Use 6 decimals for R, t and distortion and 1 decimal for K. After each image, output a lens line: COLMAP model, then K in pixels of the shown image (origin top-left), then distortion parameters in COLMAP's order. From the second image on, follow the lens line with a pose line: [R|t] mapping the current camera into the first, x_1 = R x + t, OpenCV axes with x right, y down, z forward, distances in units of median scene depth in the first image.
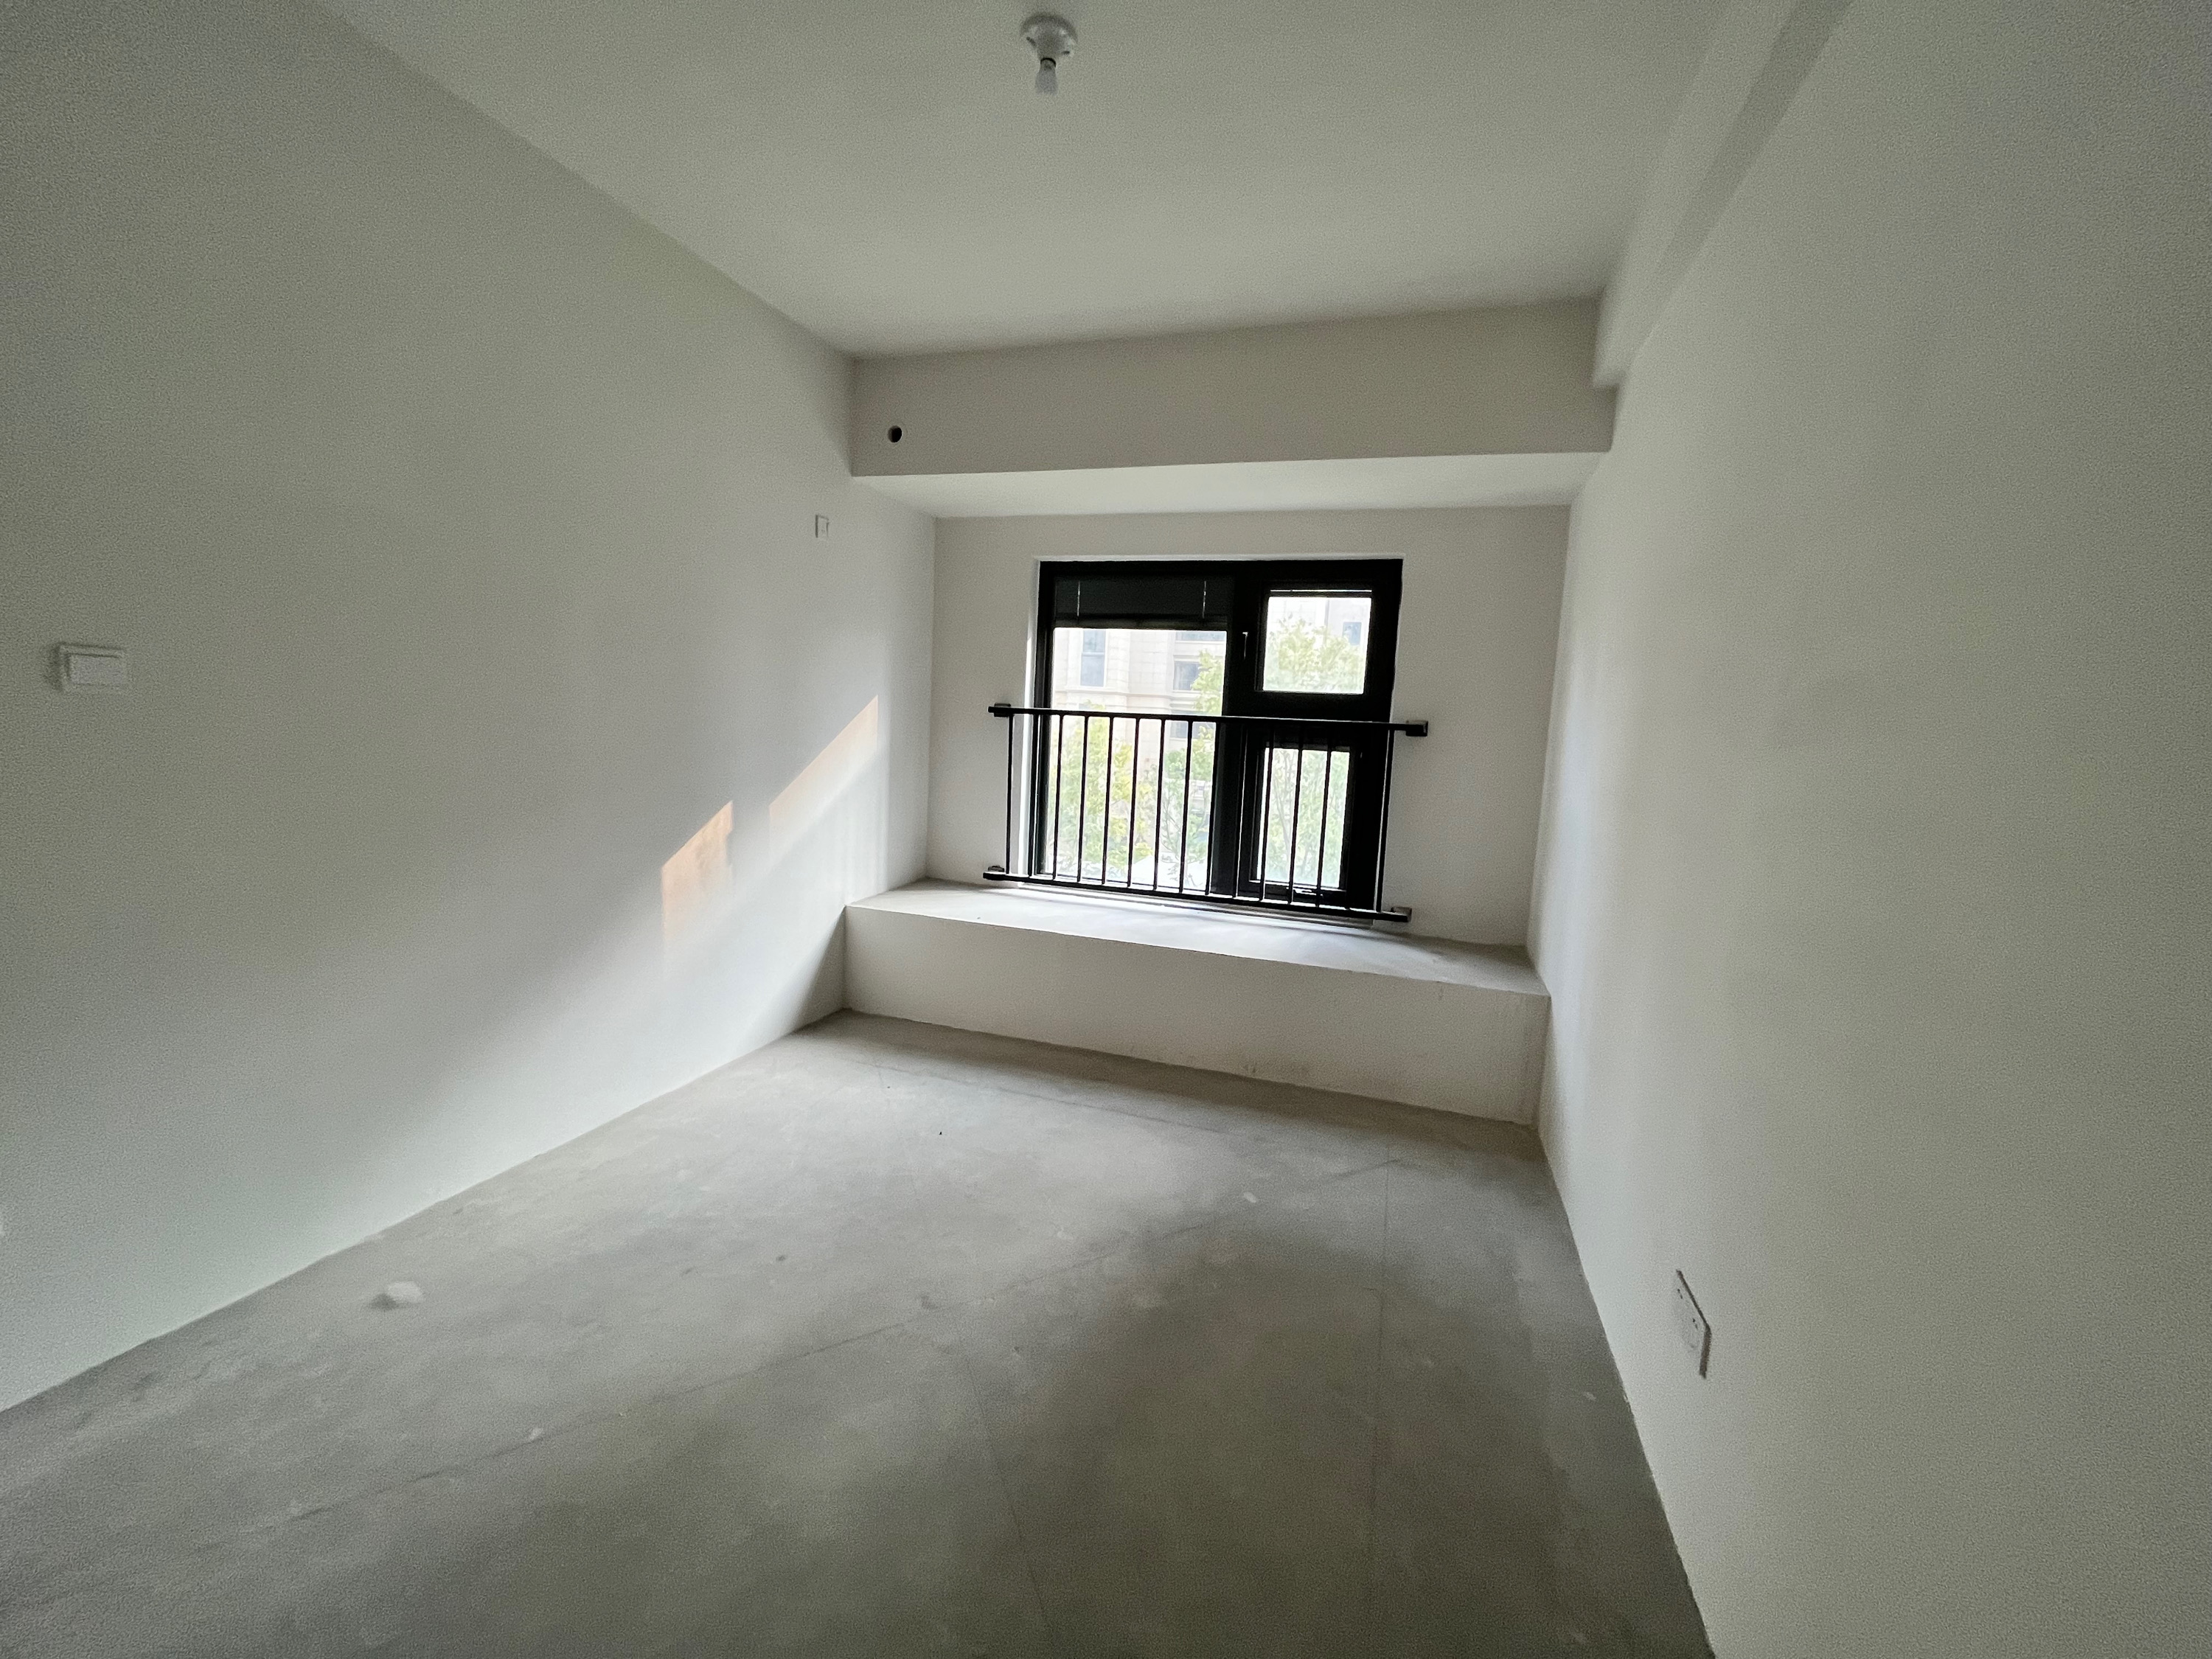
lens RADIAL K [[898.6, 0, 1106.0], [0, 898.6, 829.5], [0, 0, 1]] dist [0.000787, 0.000005]
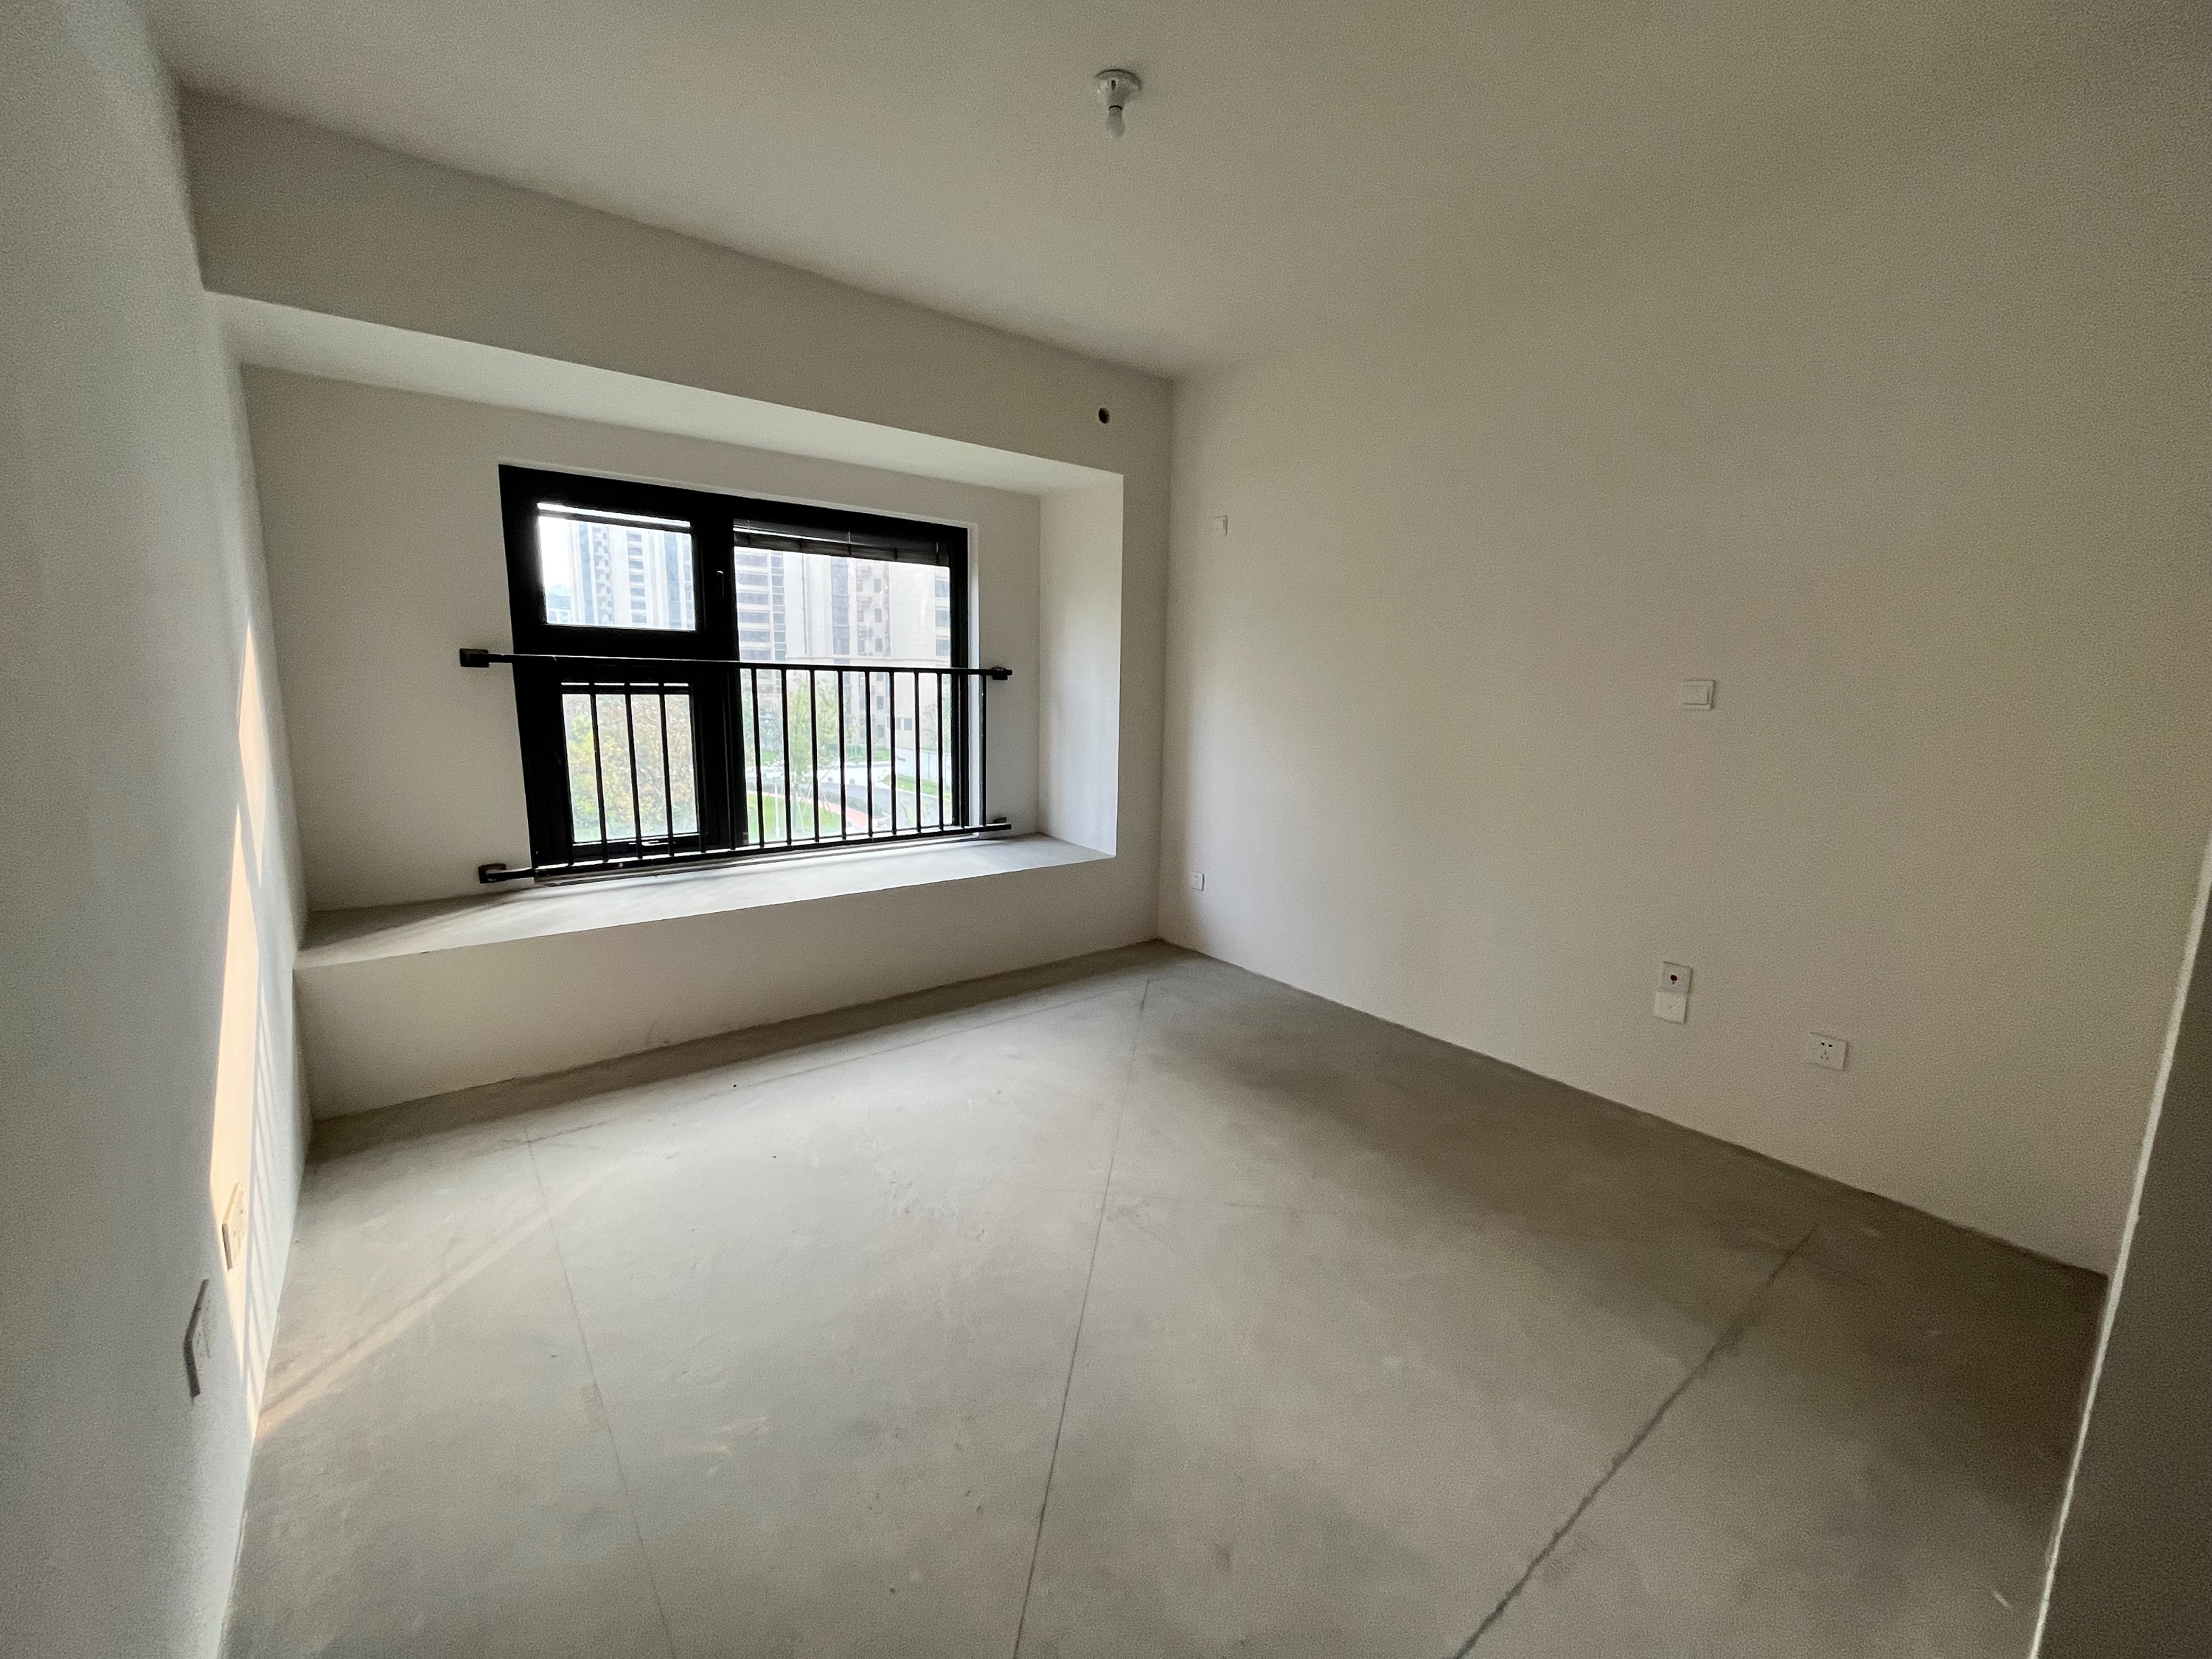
lens RADIAL K [[884.9, 0, 1106.0], [0, 884.9, 829.5], [0, 0, 1]] dist [0.010306, 0.000067]
pose [[0.544880, -0.174496, 0.820157, -0.615871], [0.105583, 0.984600, 0.139337, -0.053764], [-0.831840, 0.010672, 0.554913, 0.203703]]
